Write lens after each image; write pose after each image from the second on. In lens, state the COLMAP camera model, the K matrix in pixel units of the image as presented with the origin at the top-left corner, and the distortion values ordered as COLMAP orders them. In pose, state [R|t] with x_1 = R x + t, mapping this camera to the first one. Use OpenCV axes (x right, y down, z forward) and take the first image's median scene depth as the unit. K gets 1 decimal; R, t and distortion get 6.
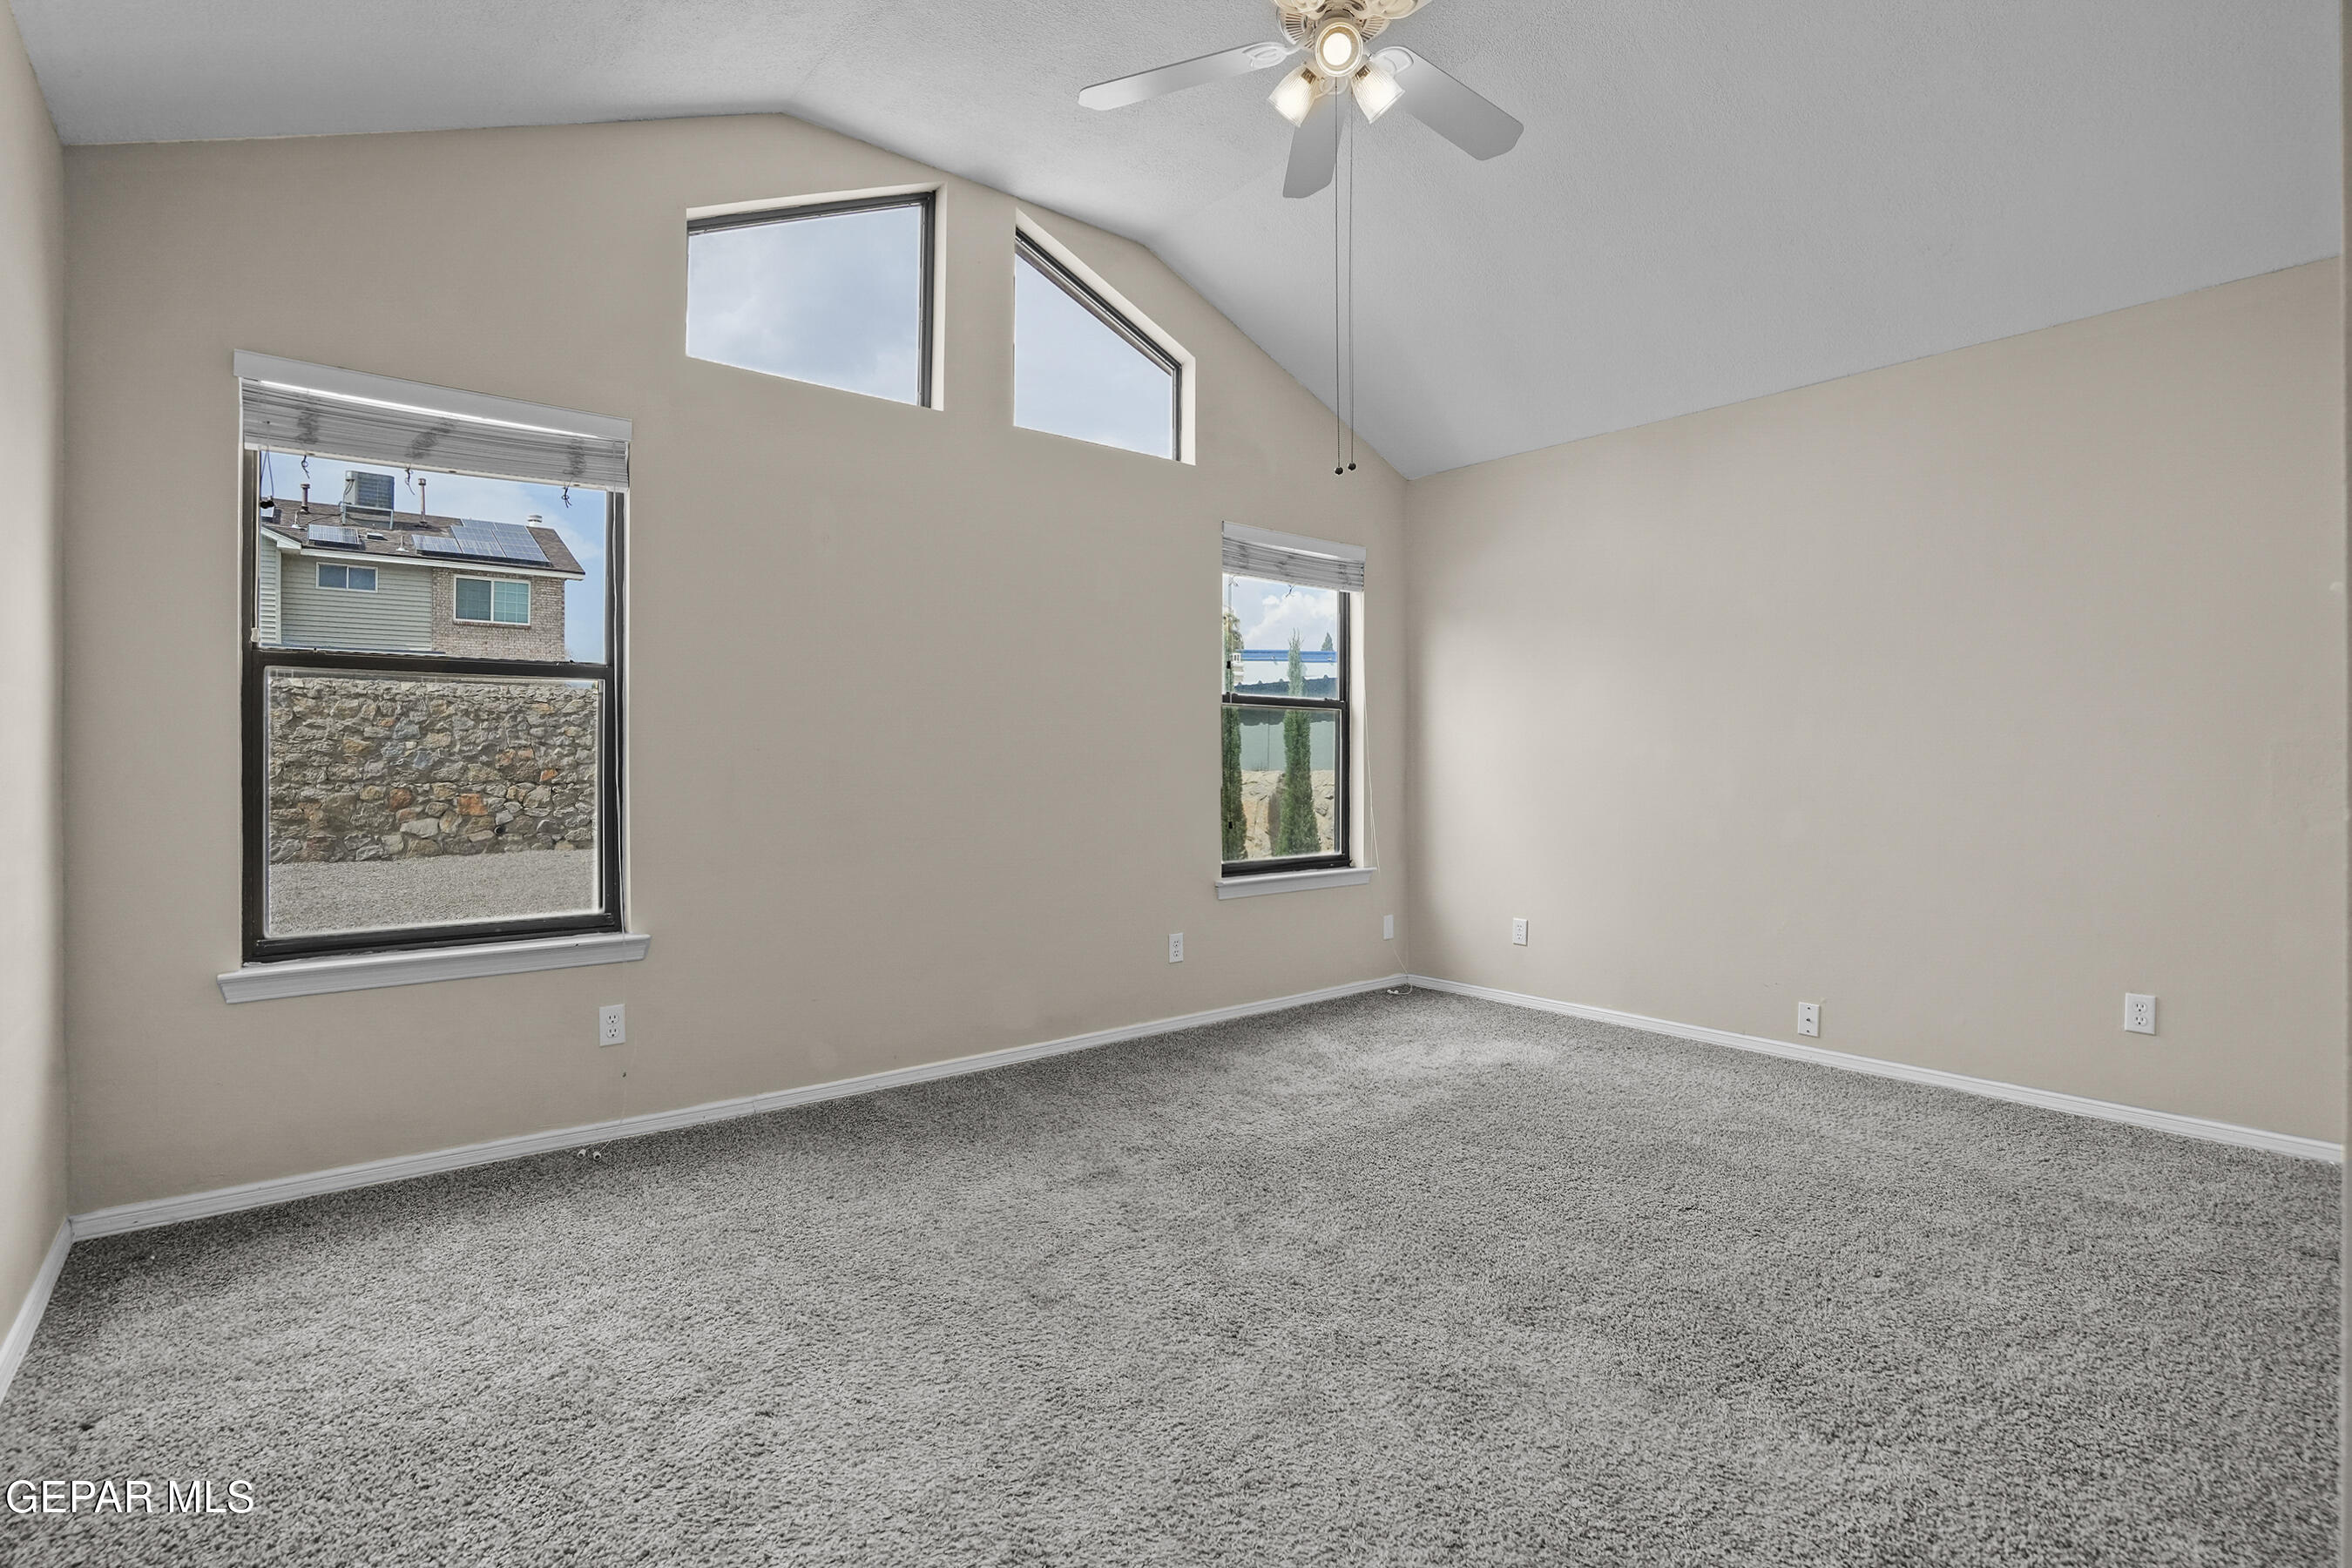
lens RADIAL K [[1105.5, 0, 1172.5], [0, 1105.5, 773.8], [0, 0, 1]] dist [-0.015890, 0.005067]
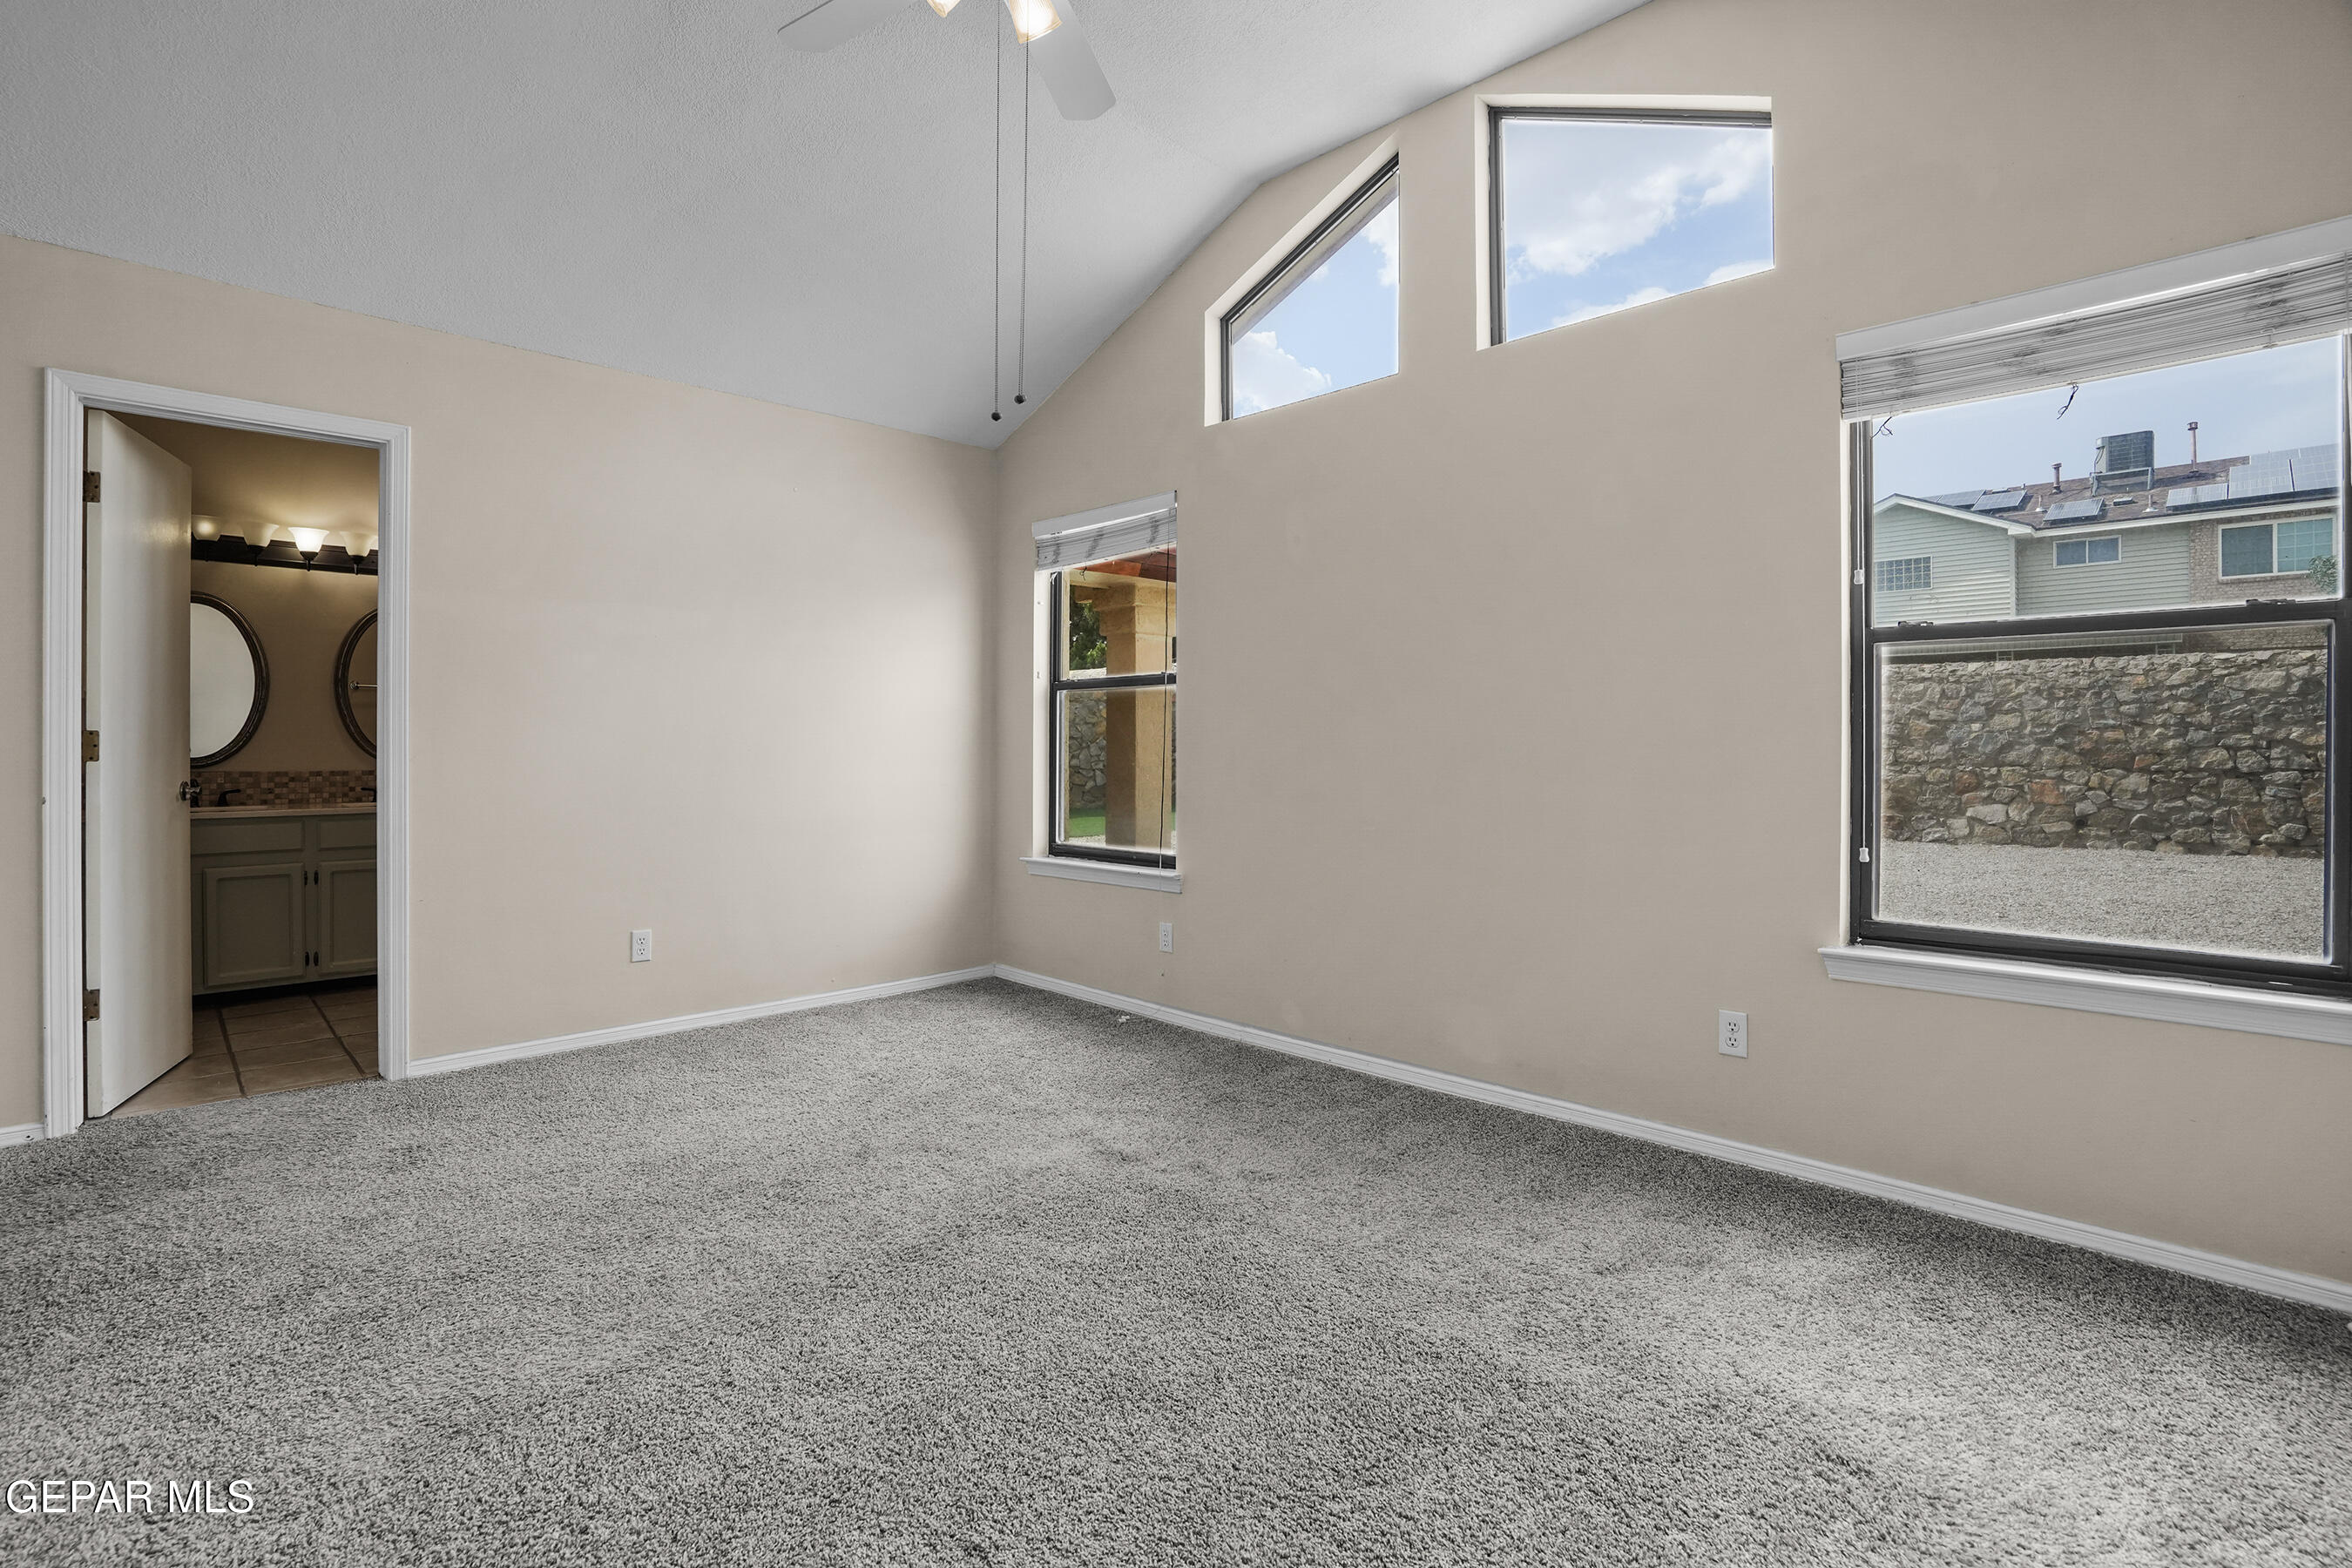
lens RADIAL K [[1105.5, 0, 1182.4], [0, 1105.5, 746.2], [0, 0, 1]] dist [-0.015890, 0.005067]
pose [[0.092617, 0.002305, -0.995699, 0.200570], [-0.011257, 0.999936, 0.001268, -0.002743], [0.995638, 0.011091, 0.092637, 0.204039]]
